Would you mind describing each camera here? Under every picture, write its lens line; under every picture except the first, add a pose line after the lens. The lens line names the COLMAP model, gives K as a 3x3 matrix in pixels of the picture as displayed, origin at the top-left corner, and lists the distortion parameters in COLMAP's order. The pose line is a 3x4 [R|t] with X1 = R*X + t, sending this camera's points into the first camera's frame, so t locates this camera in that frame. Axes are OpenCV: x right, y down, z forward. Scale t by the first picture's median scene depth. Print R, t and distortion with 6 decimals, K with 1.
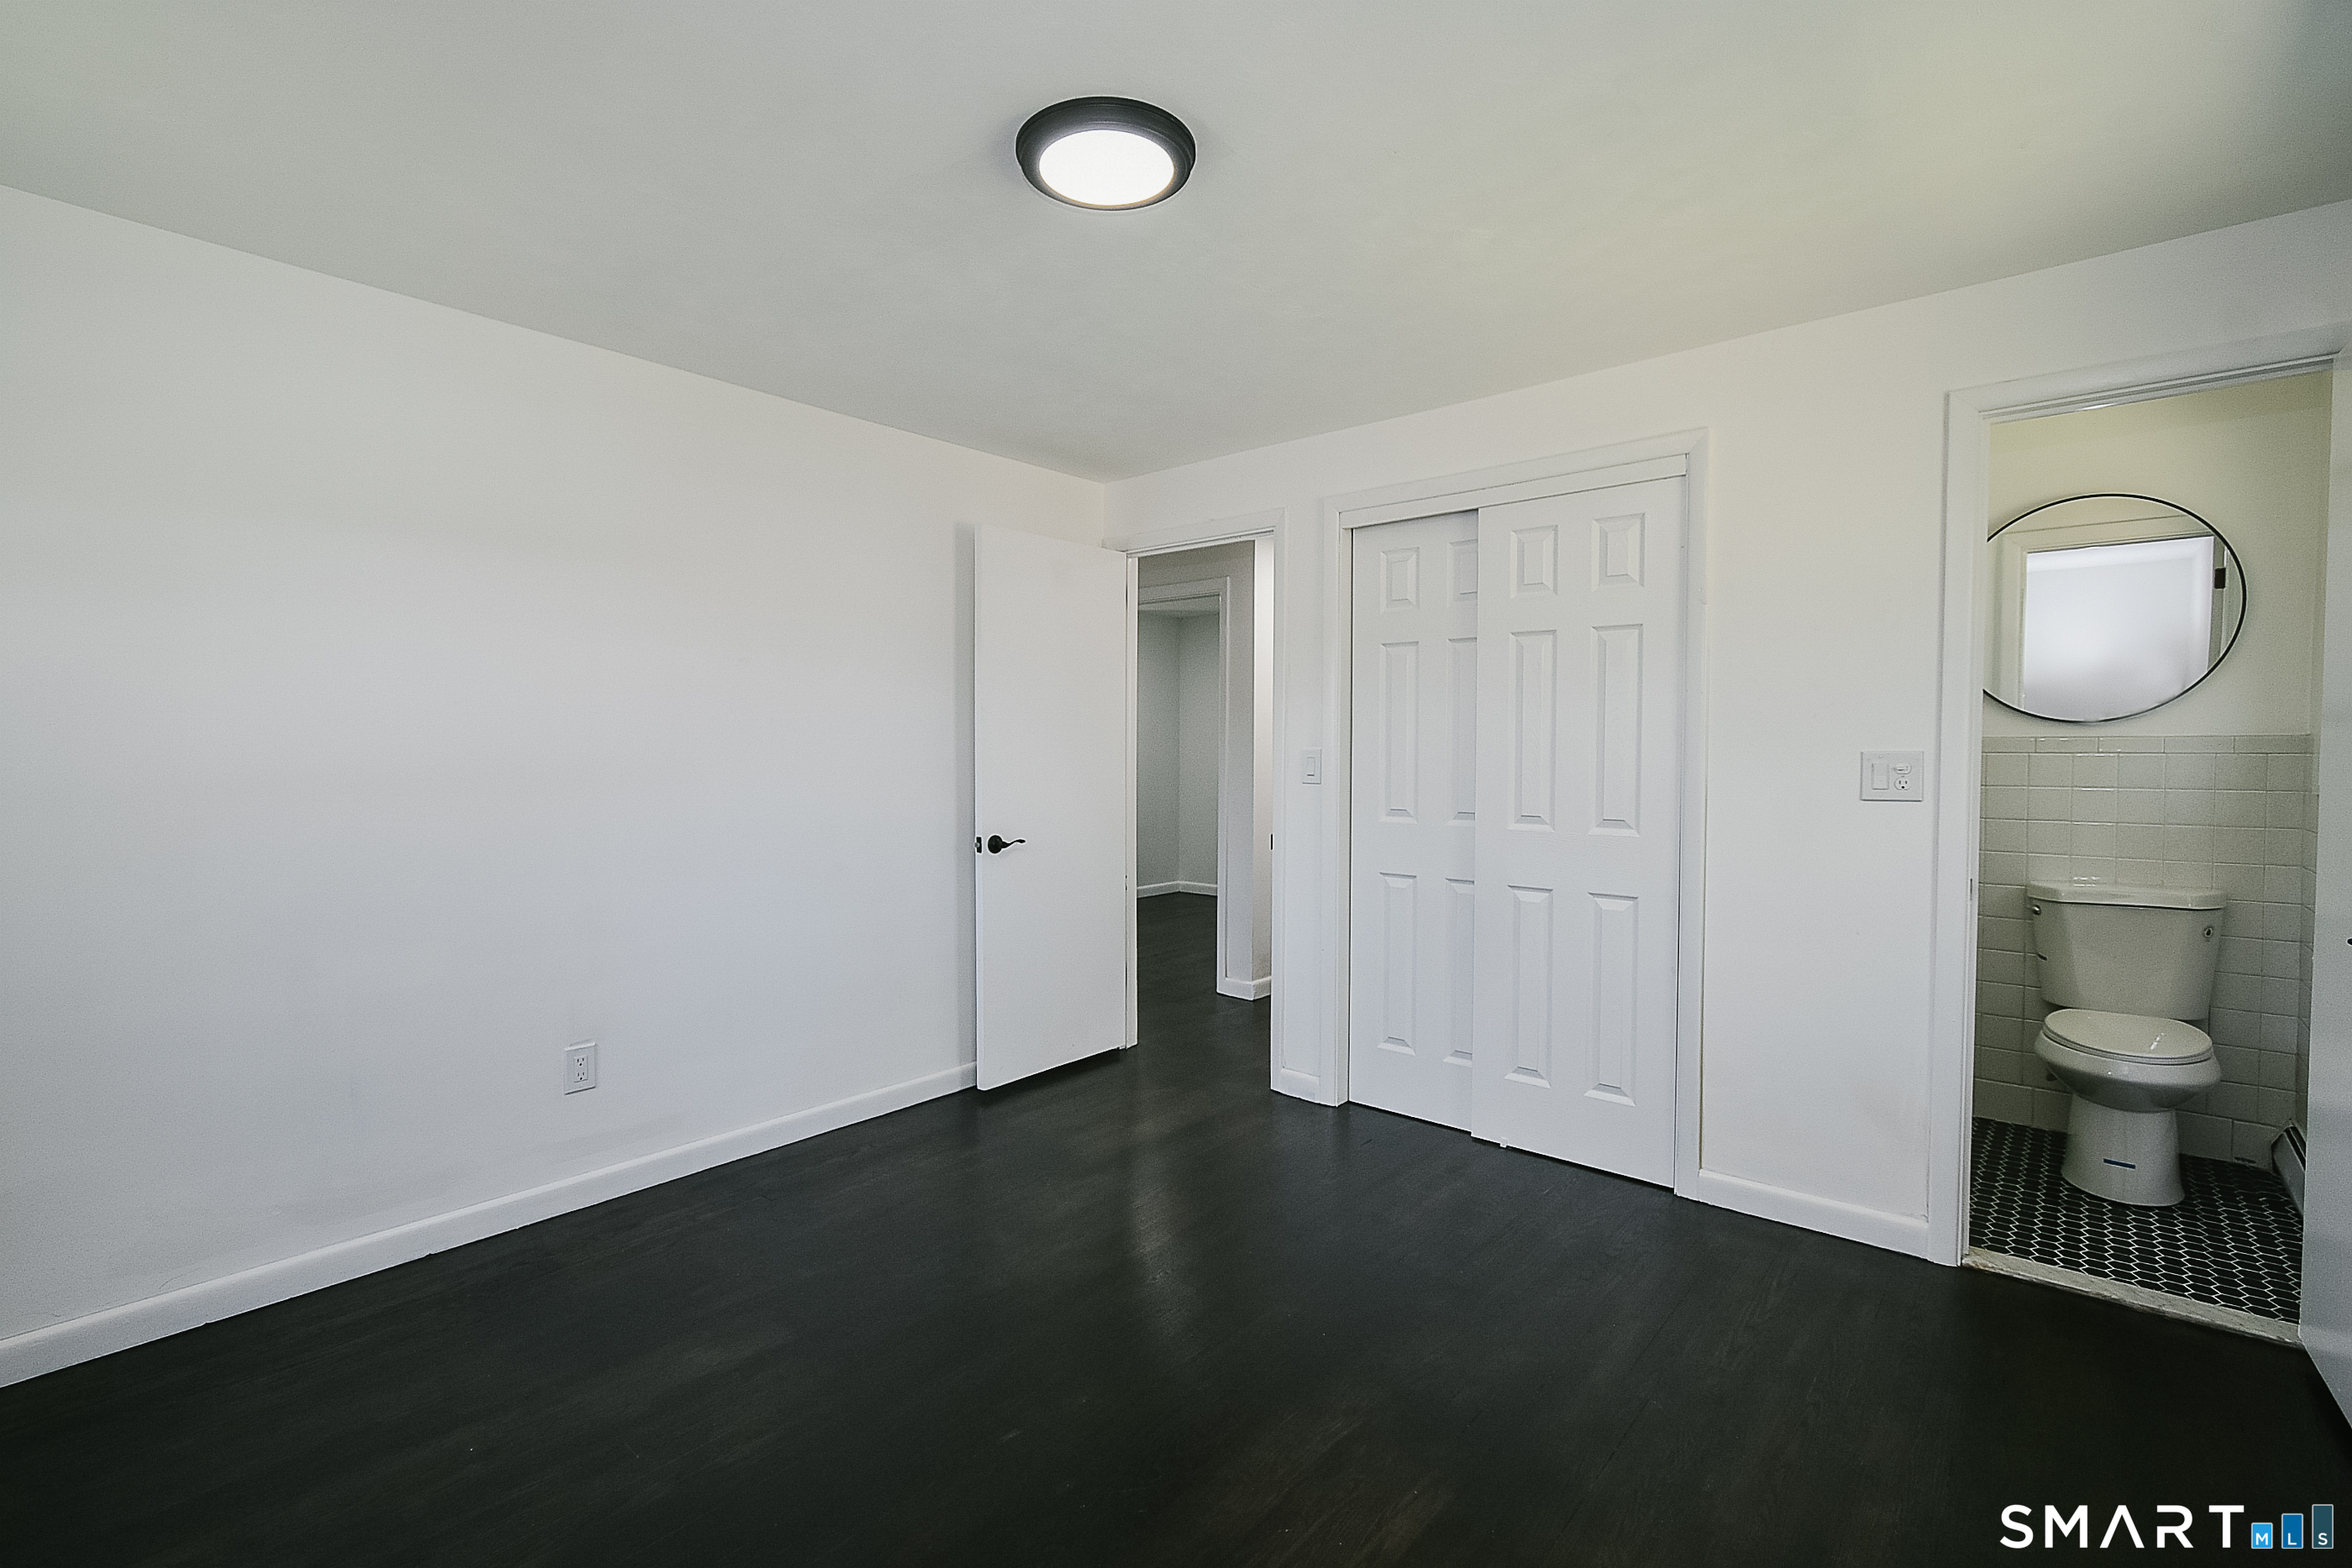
lens RADIAL K [[1026.8, 0, 1170.9], [0, 1026.8, 778.0], [0, 0, 1]] dist [0.004315, -0.000291]
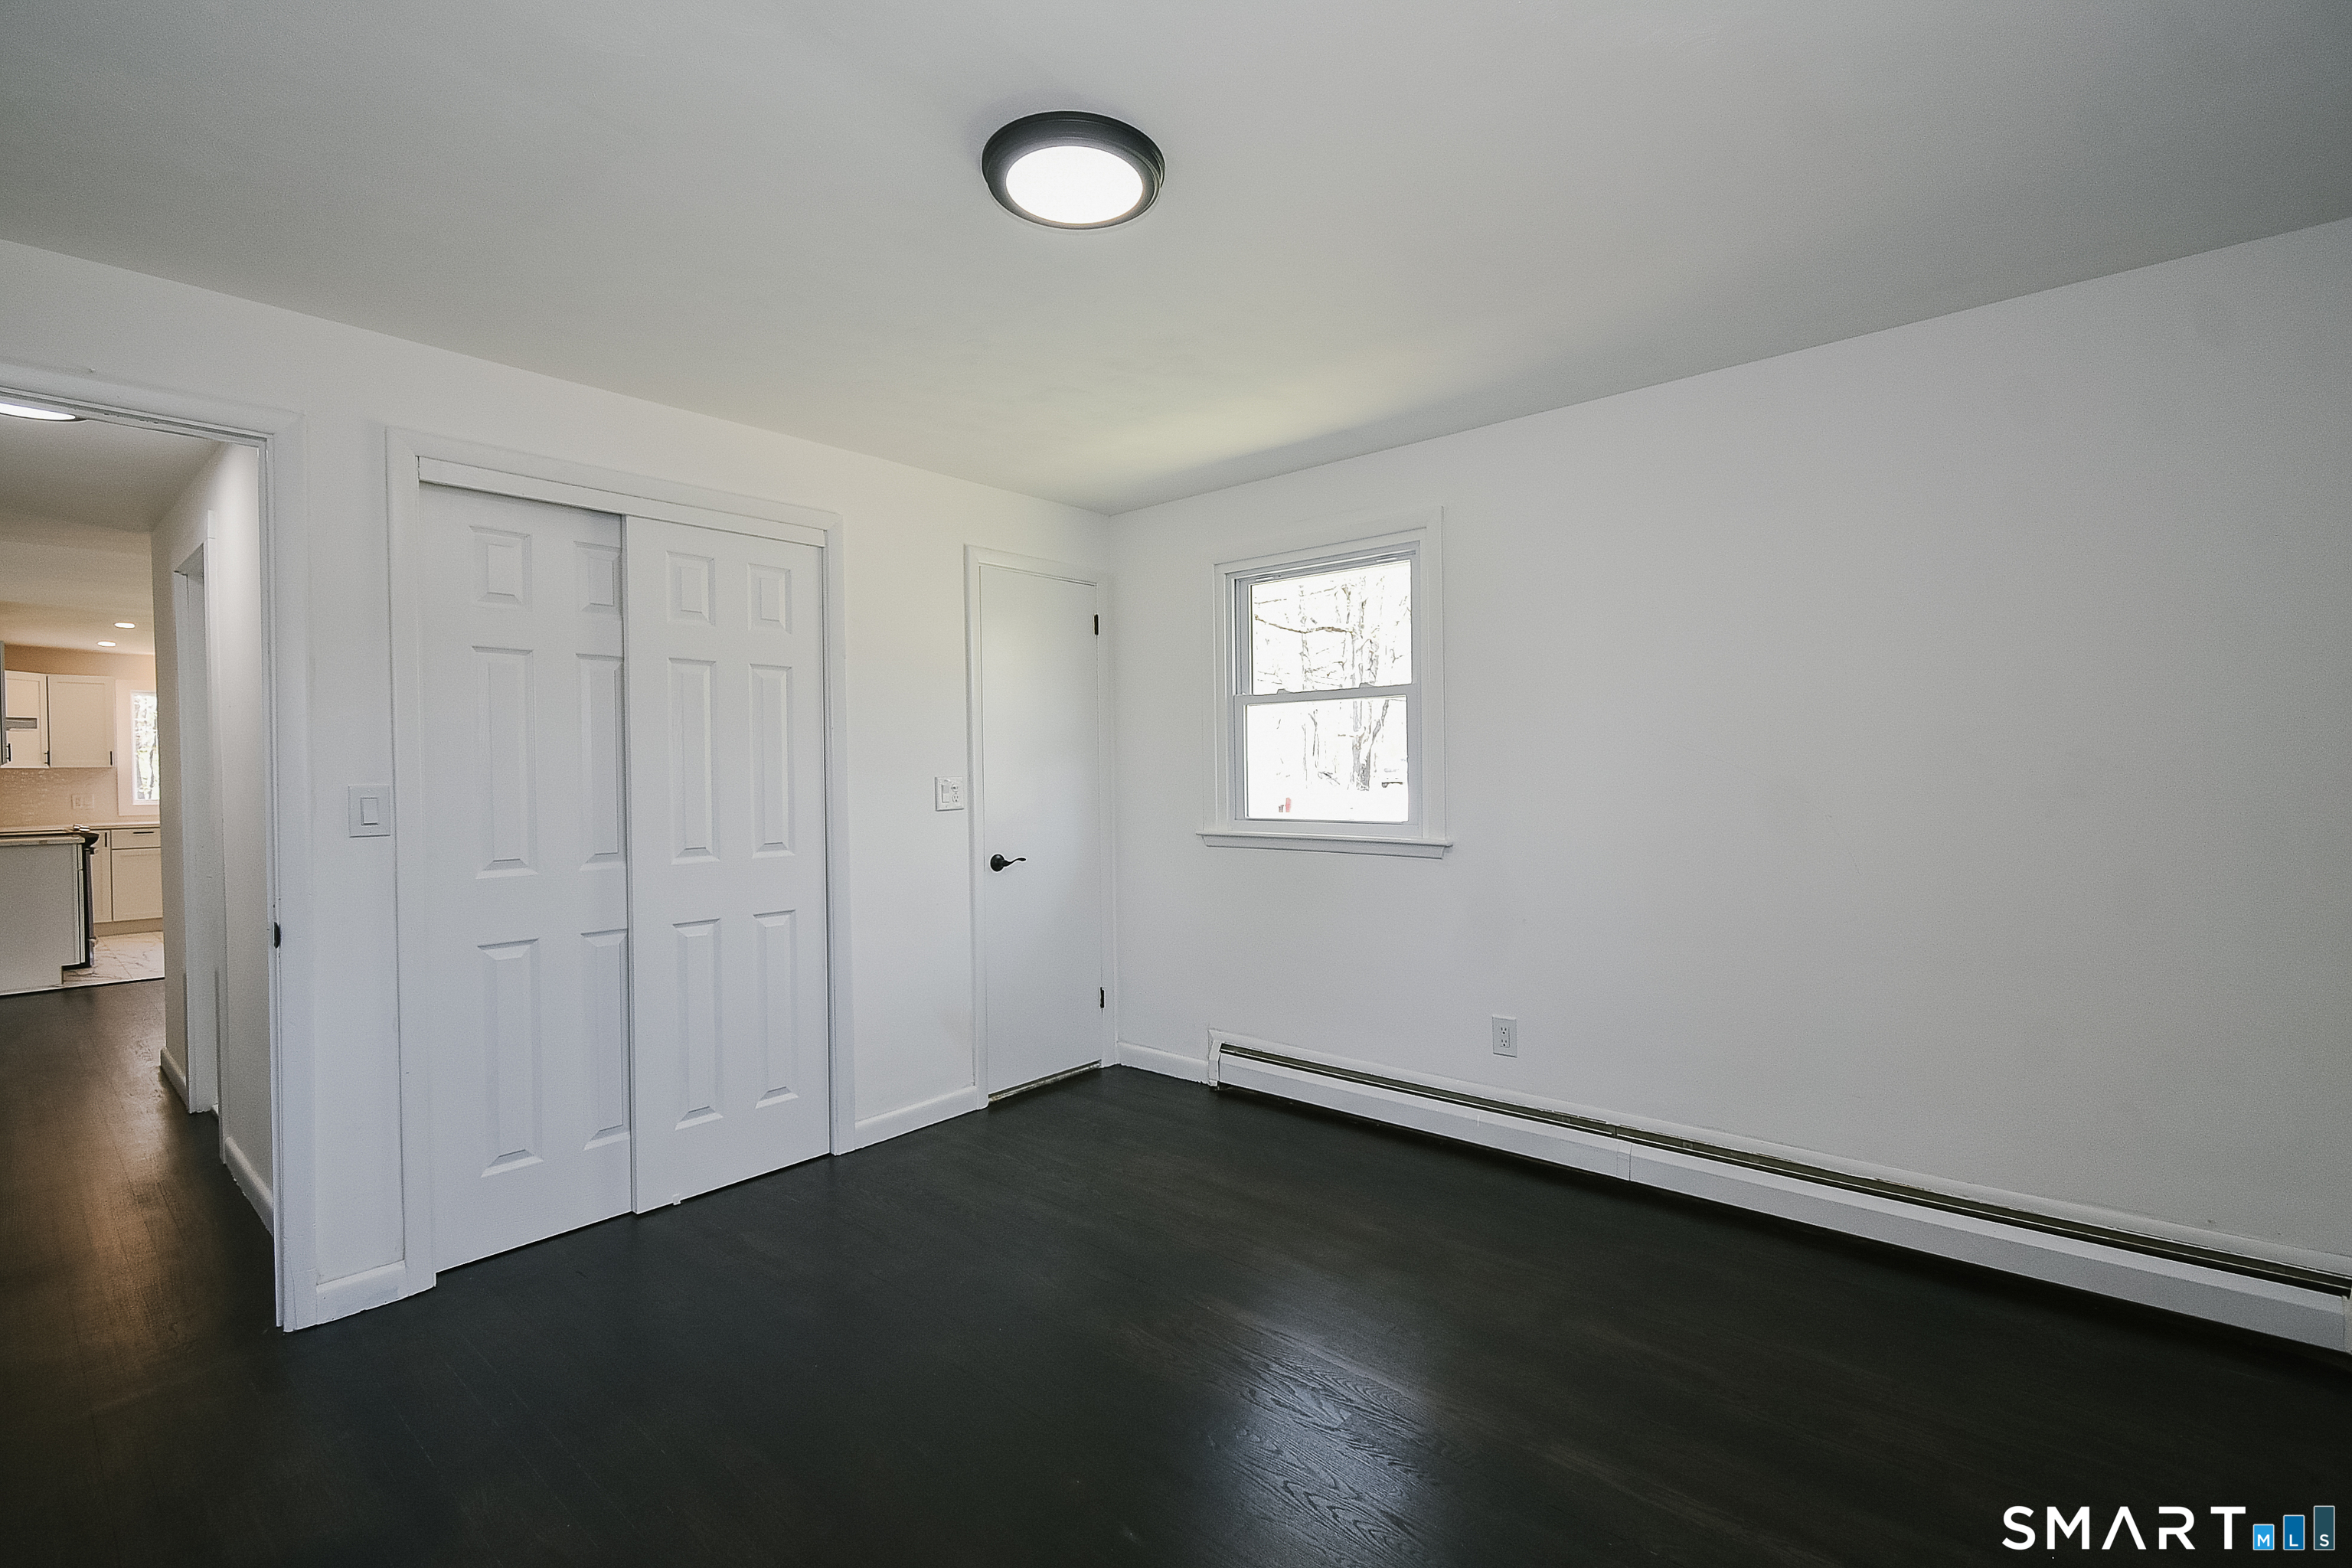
lens RADIAL K [[1026.9, 0, 1170.9], [0, 1026.9, 778.0], [0, 0, 1]] dist [0.004315, -0.000291]
pose [[0.022741, -0.008253, 0.999707, -0.644620], [0.044883, 0.998966, 0.007226, -0.017195], [-0.998733, 0.044705, 0.023088, 0.547795]]
